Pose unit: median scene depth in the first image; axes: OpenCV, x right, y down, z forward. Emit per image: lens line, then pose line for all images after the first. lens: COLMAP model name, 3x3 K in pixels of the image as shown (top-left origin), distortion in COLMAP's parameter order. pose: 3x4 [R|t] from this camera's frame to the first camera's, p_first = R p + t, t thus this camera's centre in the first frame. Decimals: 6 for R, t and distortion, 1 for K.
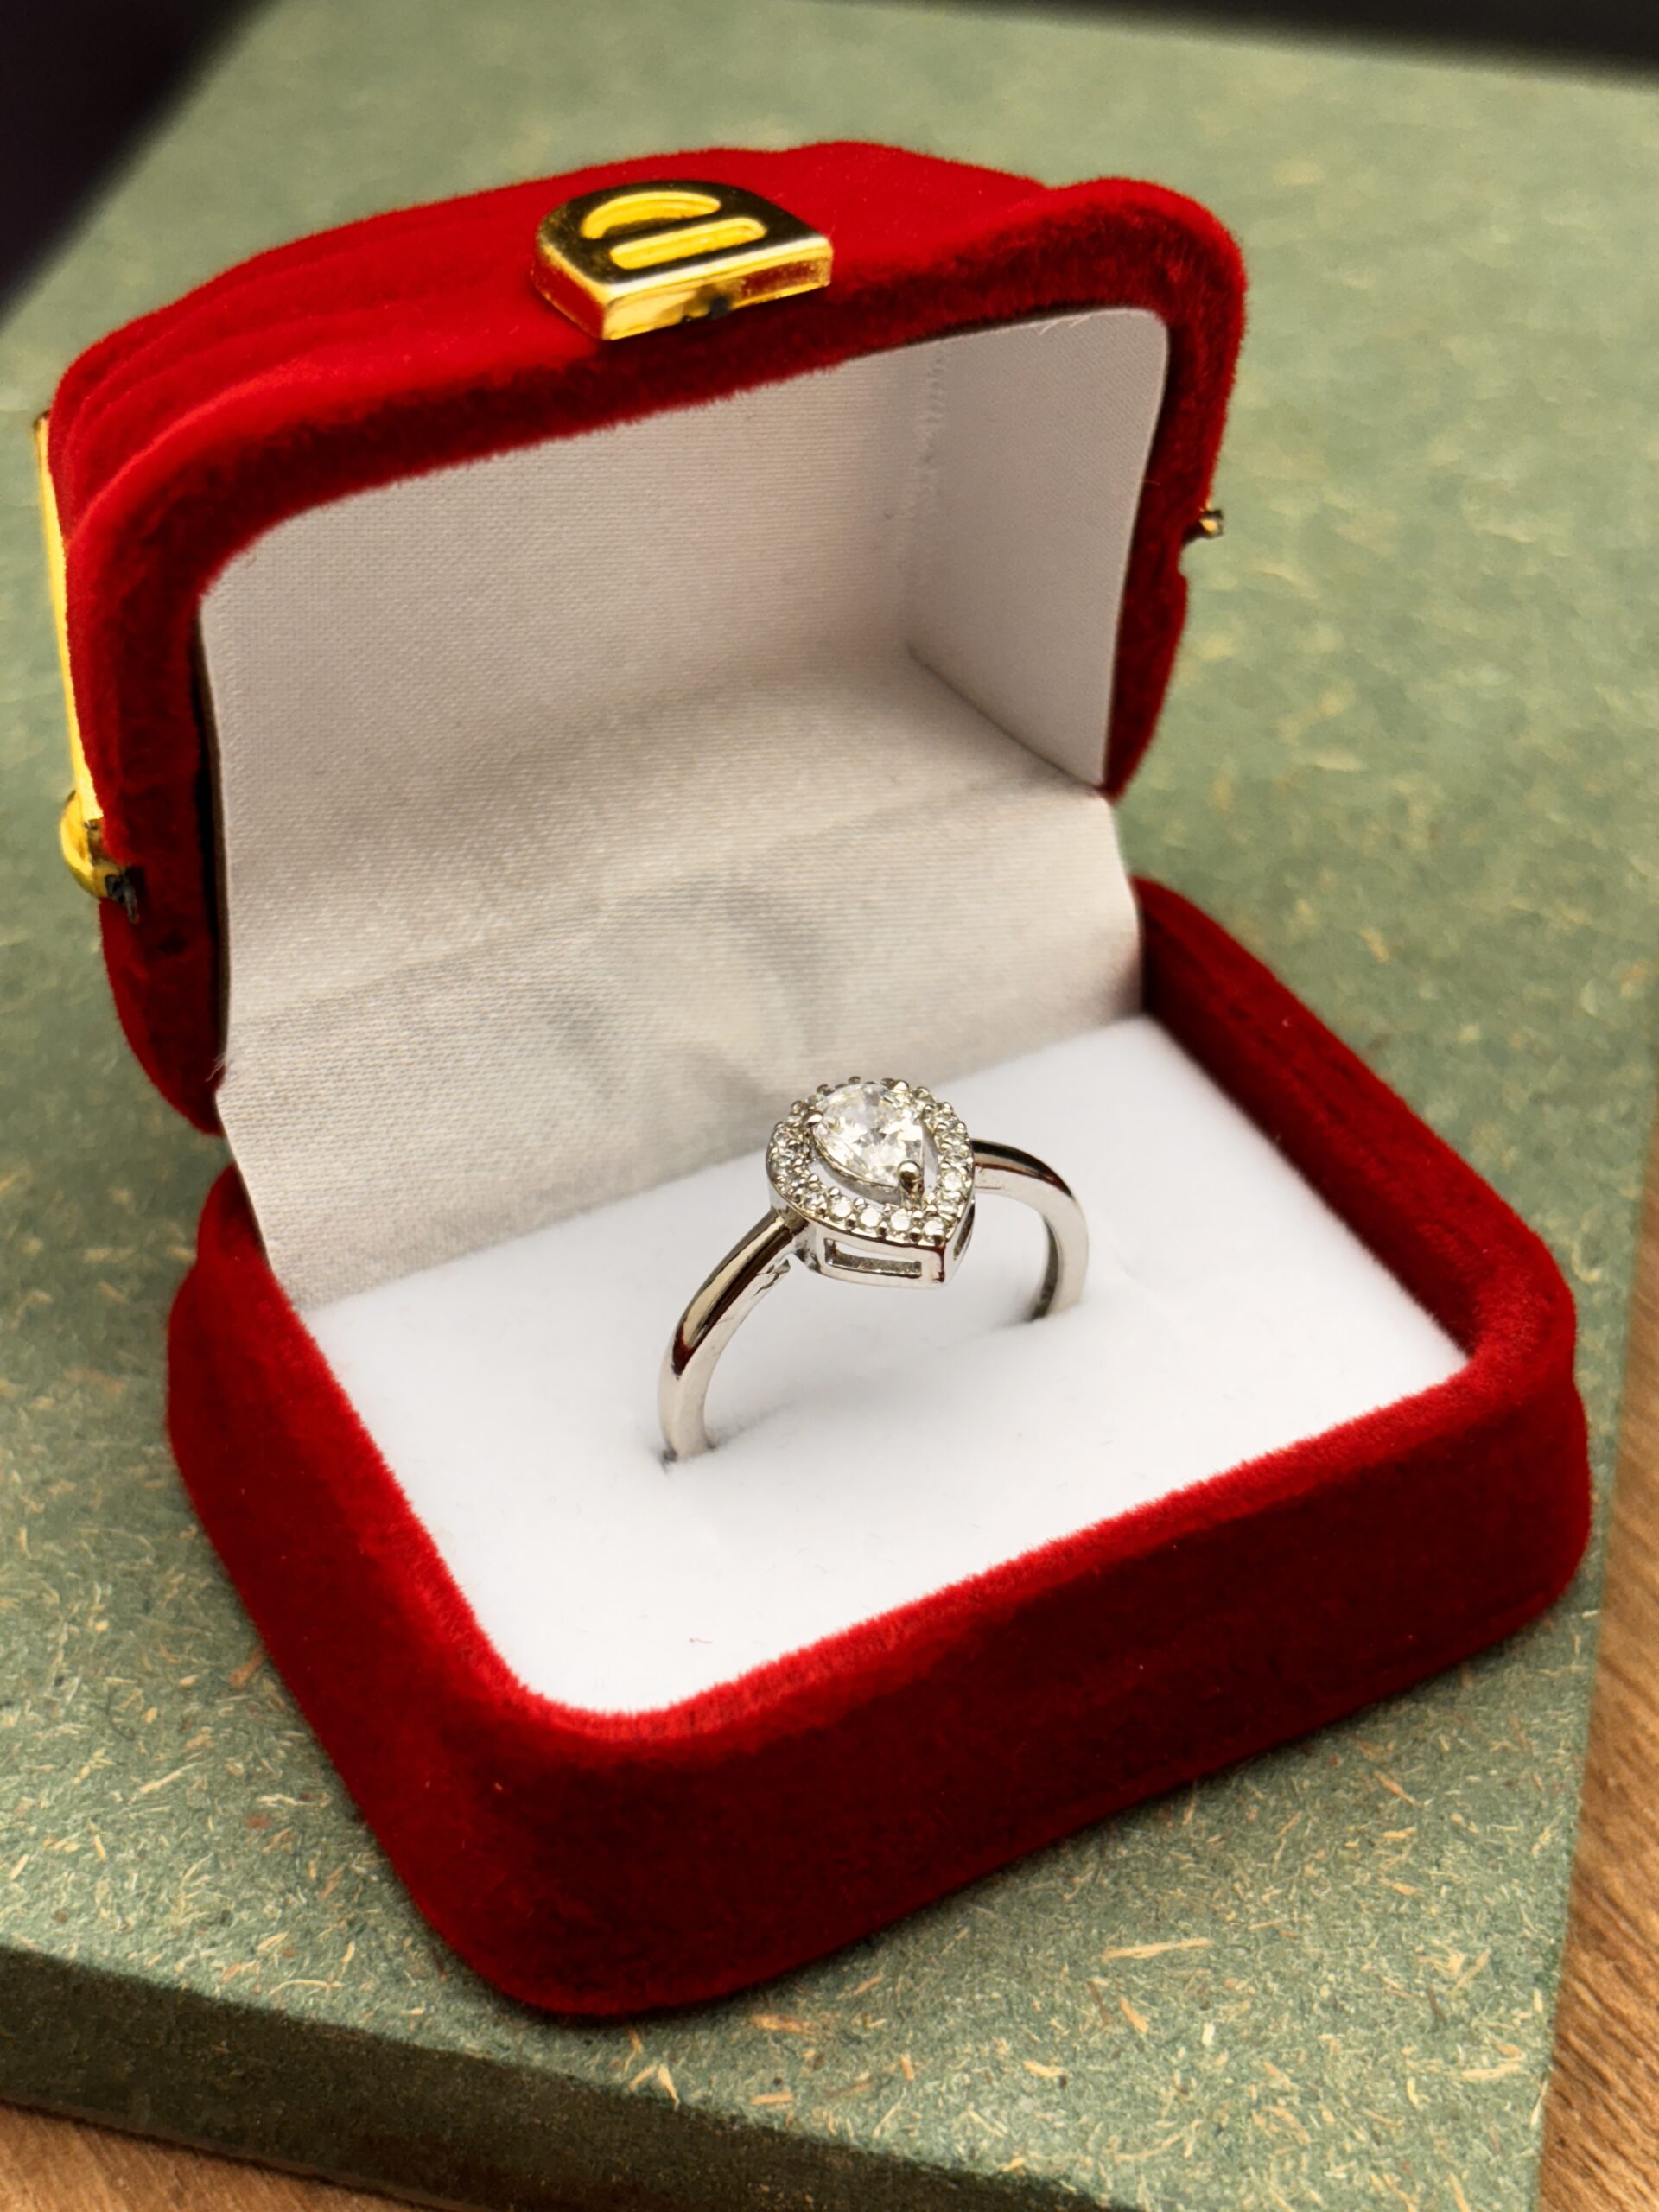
lens RADIAL K [[3443.9, 0, 793.3], [0, 3443.9, 1264.7], [0, 0, 1]] dist [0.201472, -1.100382]
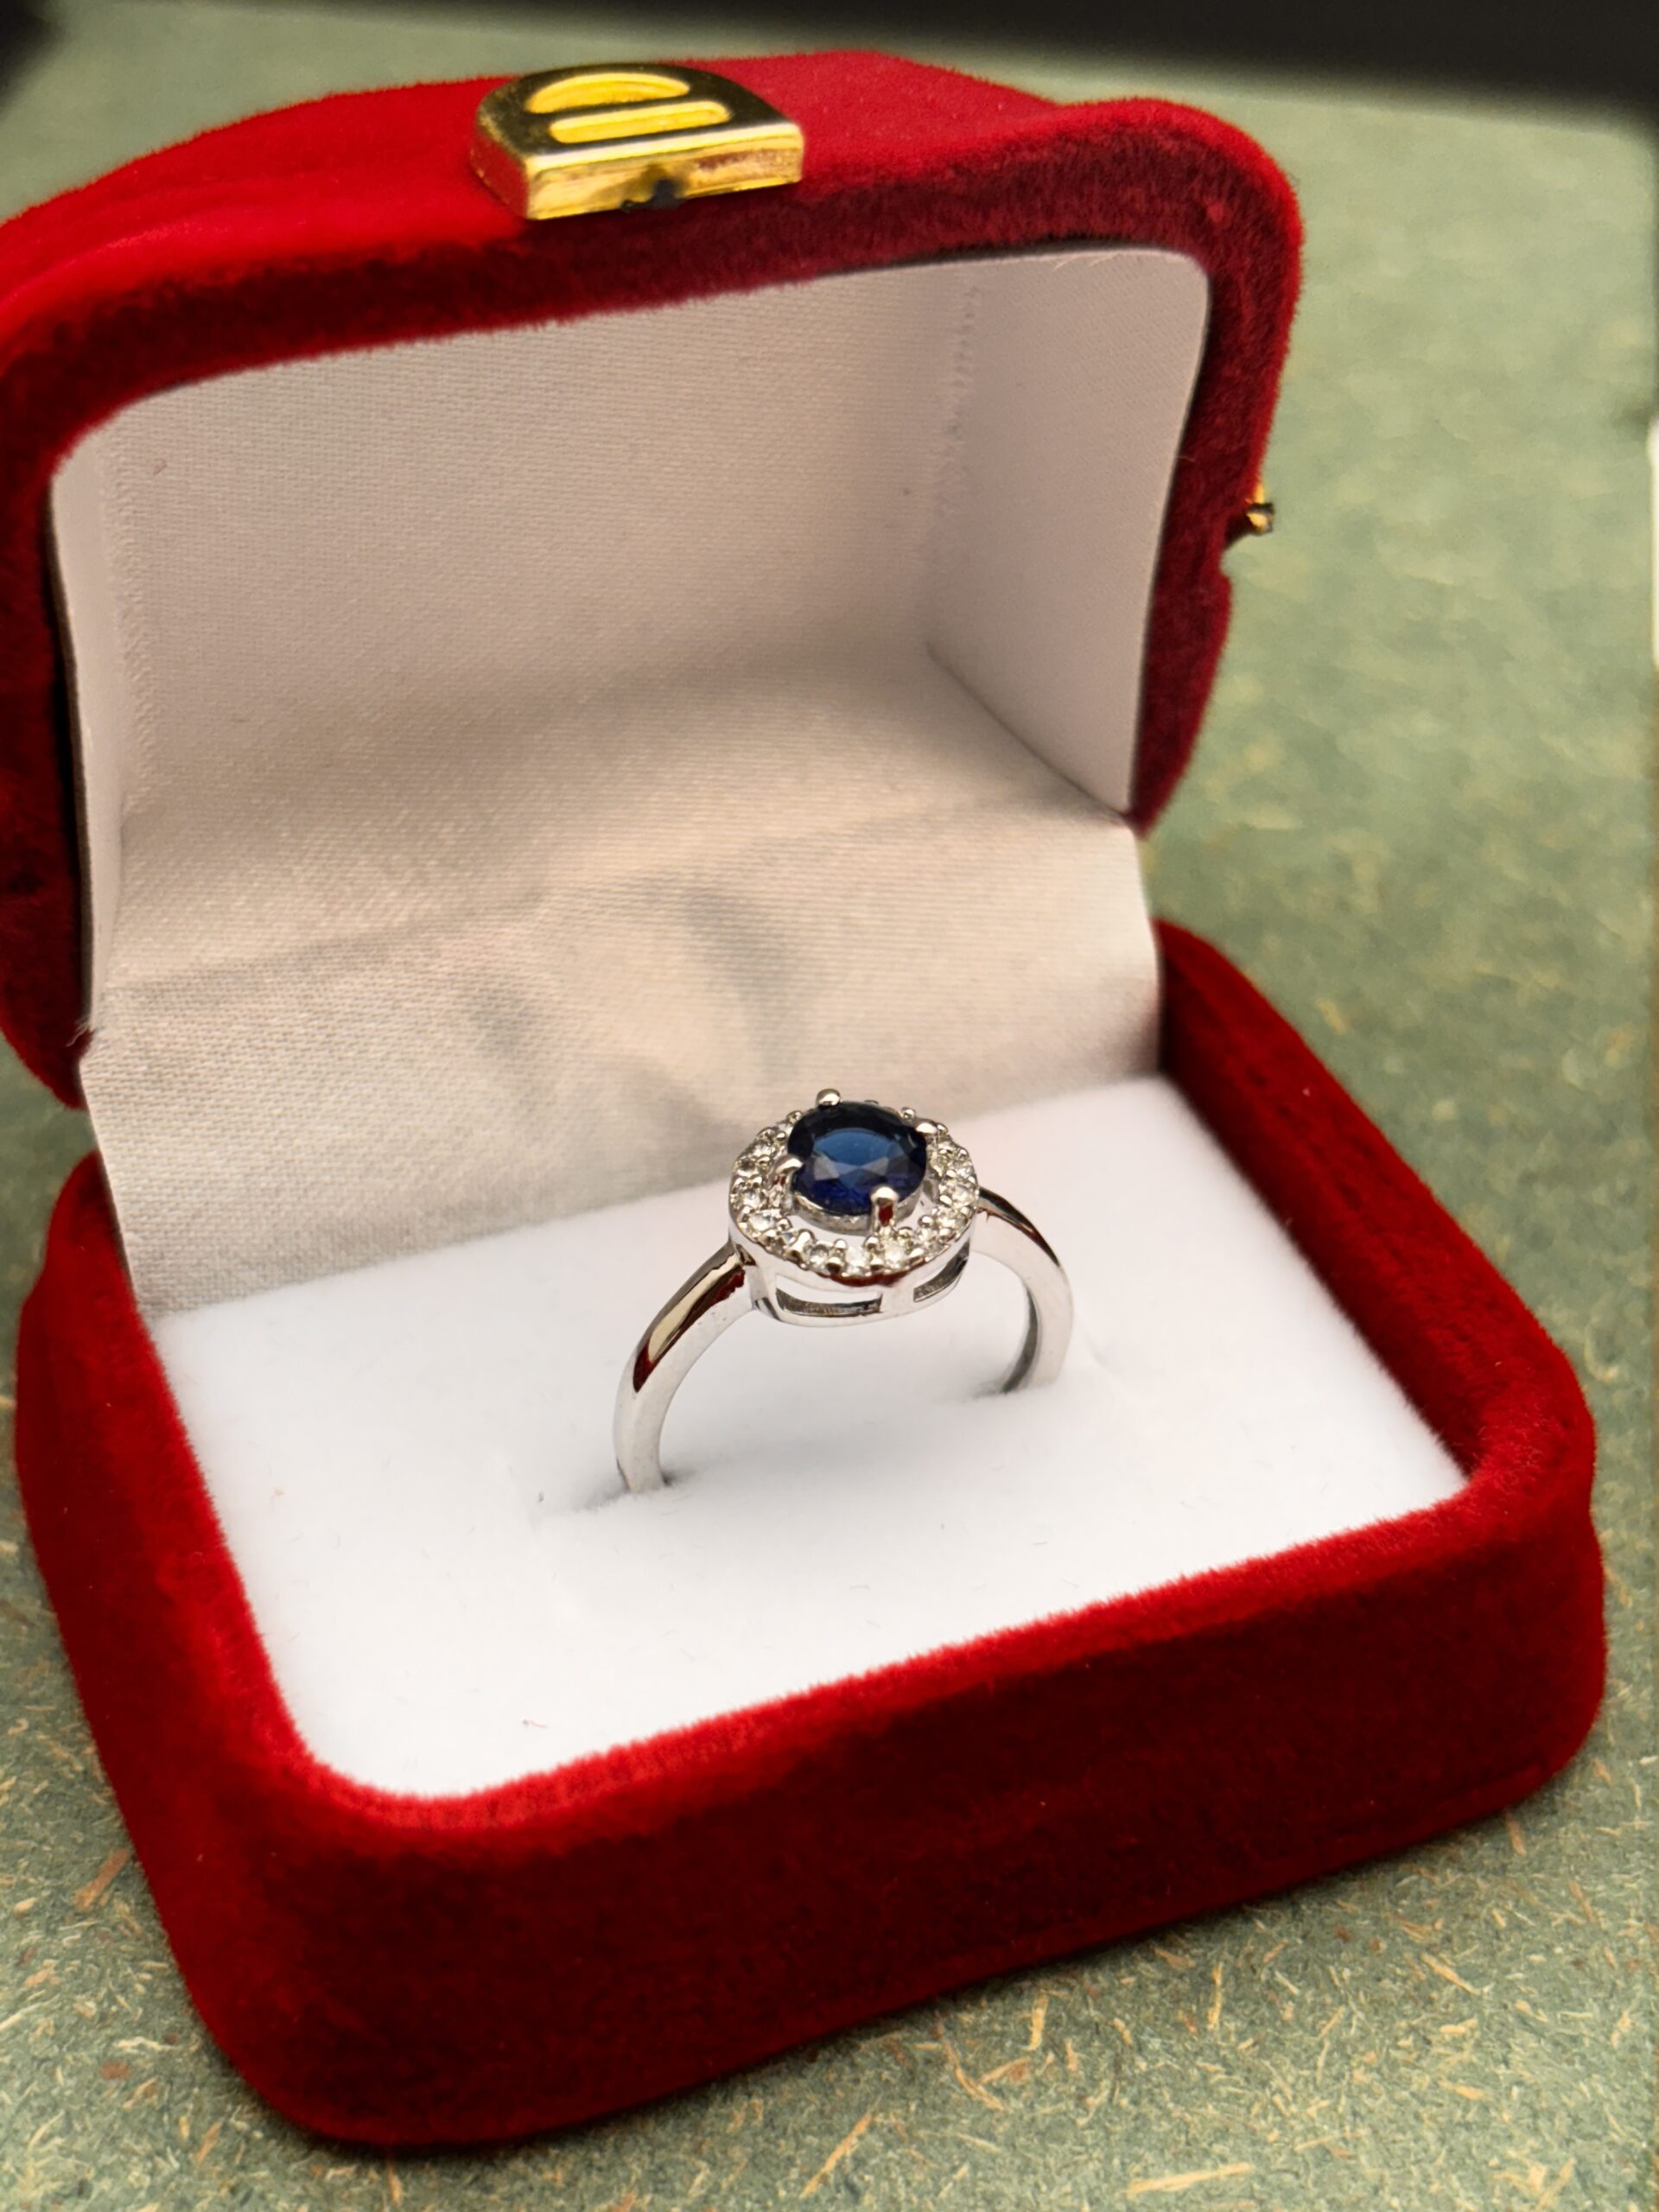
lens RADIAL K [[3443.9, 0, 793.3], [0, 3443.9, 1264.7], [0, 0, 1]] dist [0.201472, -1.100382]
pose [[0.994102, 0.086725, -0.065120, 0.079475], [-0.089152, 0.995391, -0.035337, 0.017936], [0.061755, 0.040934, 0.997252, 0.124651]]
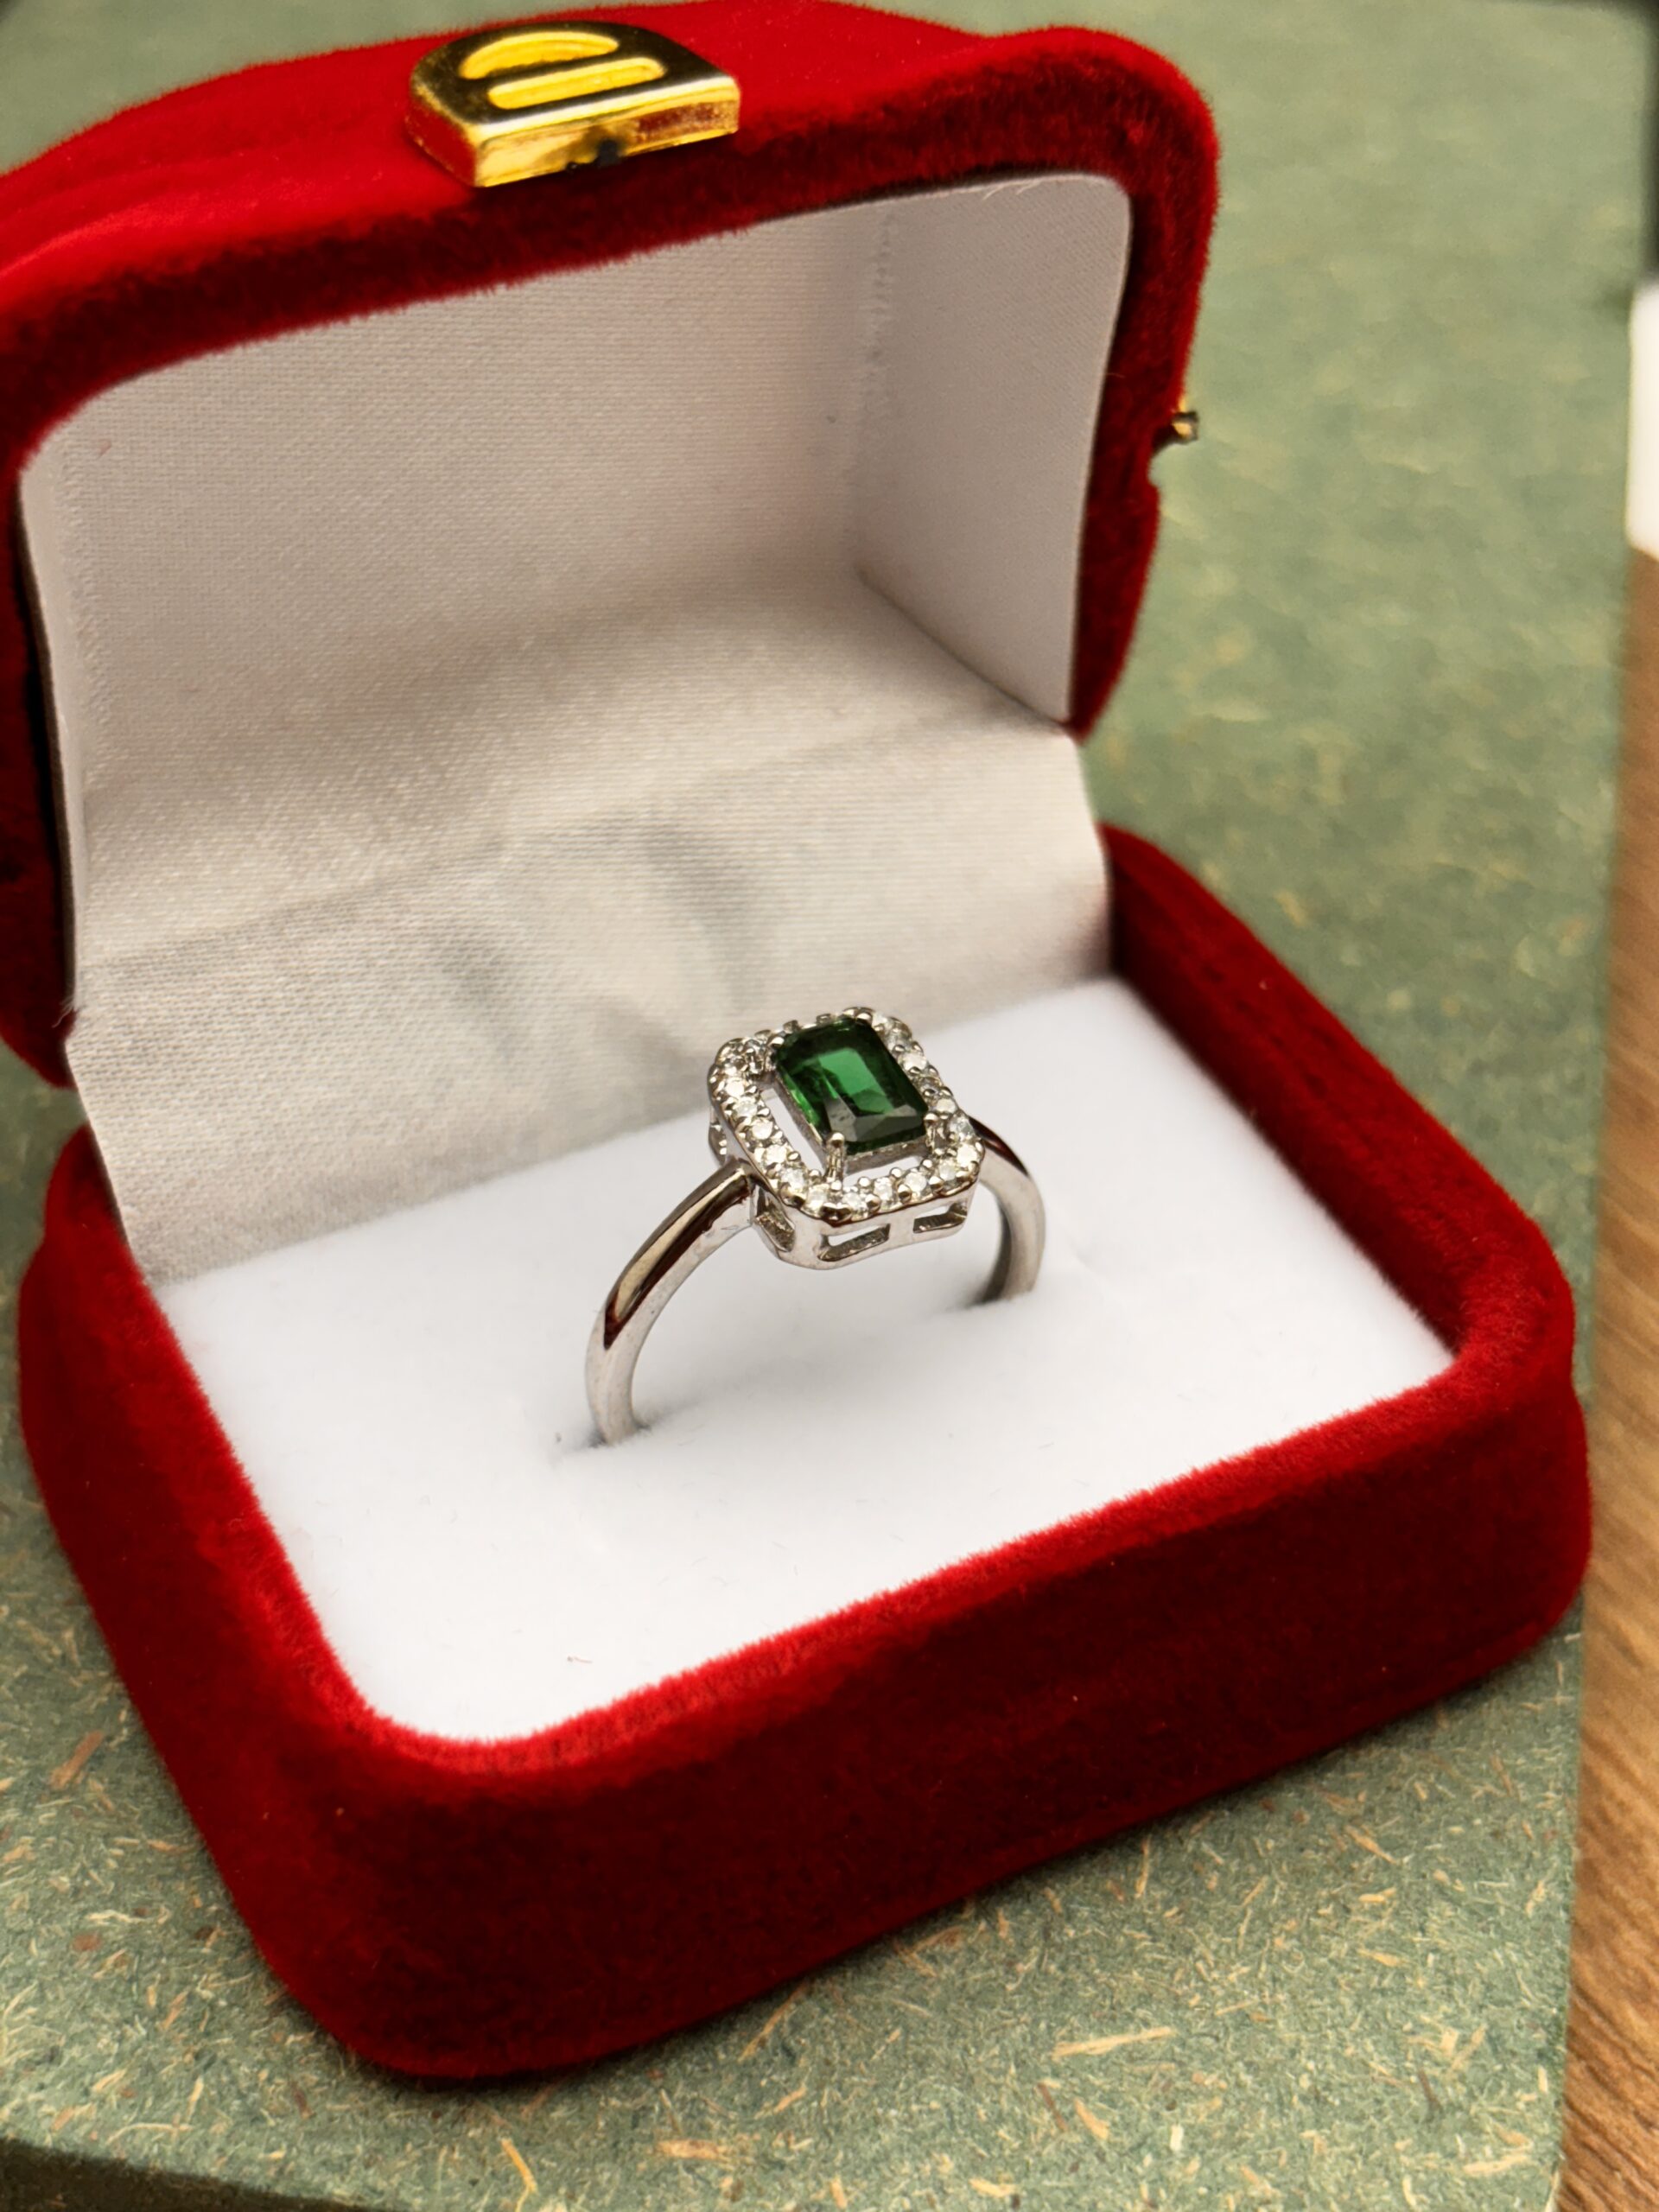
lens RADIAL K [[3443.9, 0, 793.3], [0, 3443.9, 1264.7], [0, 0, 1]] dist [0.201472, -1.100382]
pose [[0.999690, 0.016070, -0.019028, 0.041138], [-0.016119, 0.999867, -0.002440, 0.007718], [0.018987, 0.002746, 0.999816, 0.102903]]
